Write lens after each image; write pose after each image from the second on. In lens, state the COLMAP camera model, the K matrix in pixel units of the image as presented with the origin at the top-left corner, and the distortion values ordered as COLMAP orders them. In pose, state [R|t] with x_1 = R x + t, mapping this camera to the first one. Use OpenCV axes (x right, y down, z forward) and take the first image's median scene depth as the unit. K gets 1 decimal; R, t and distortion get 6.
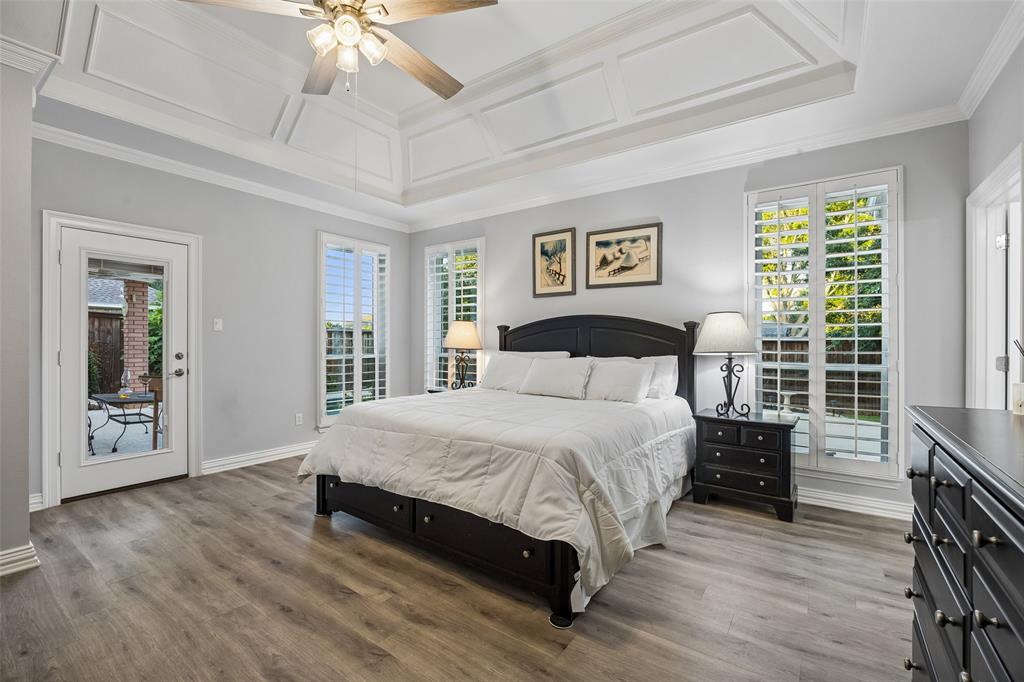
lens RADIAL K [[444.7, 0, 547.4], [0, 444.7, 347.9], [0, 0, 1]] dist [-0.013223, 0.000417]
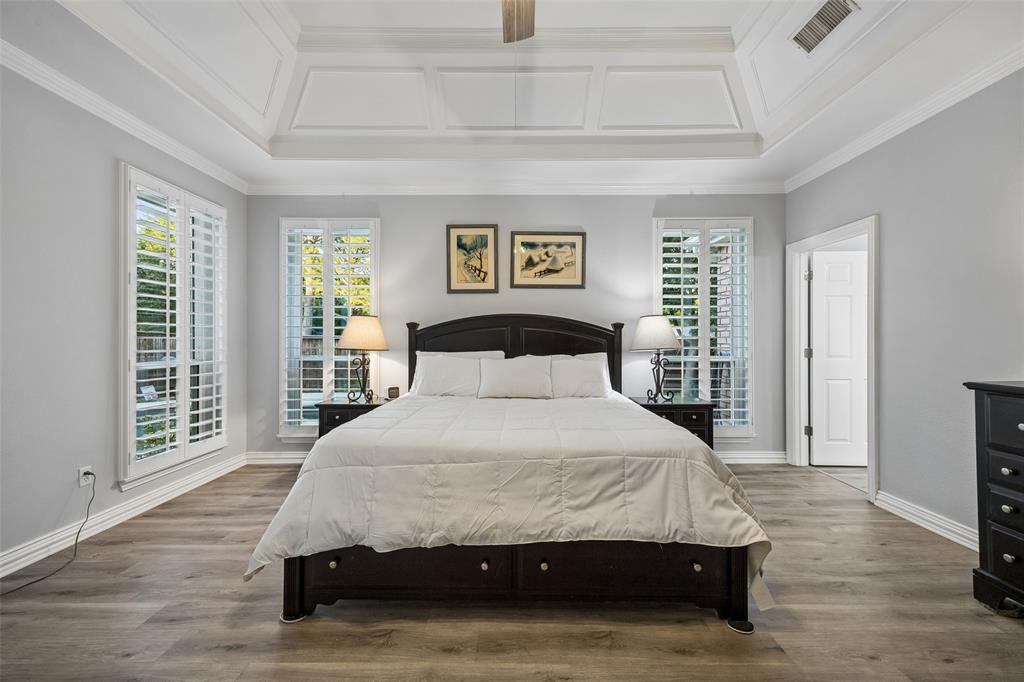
lens RADIAL K [[400.5, 0, 518.0], [0, 400.5, 343.8], [0, 0, 1]] dist [0.008625, -0.000749]
pose [[0.826747, -0.007866, 0.562520, -0.431782], [0.012338, 0.999915, -0.004151, -0.003172], [-0.562439, 0.010372, 0.826774, 0.264232]]
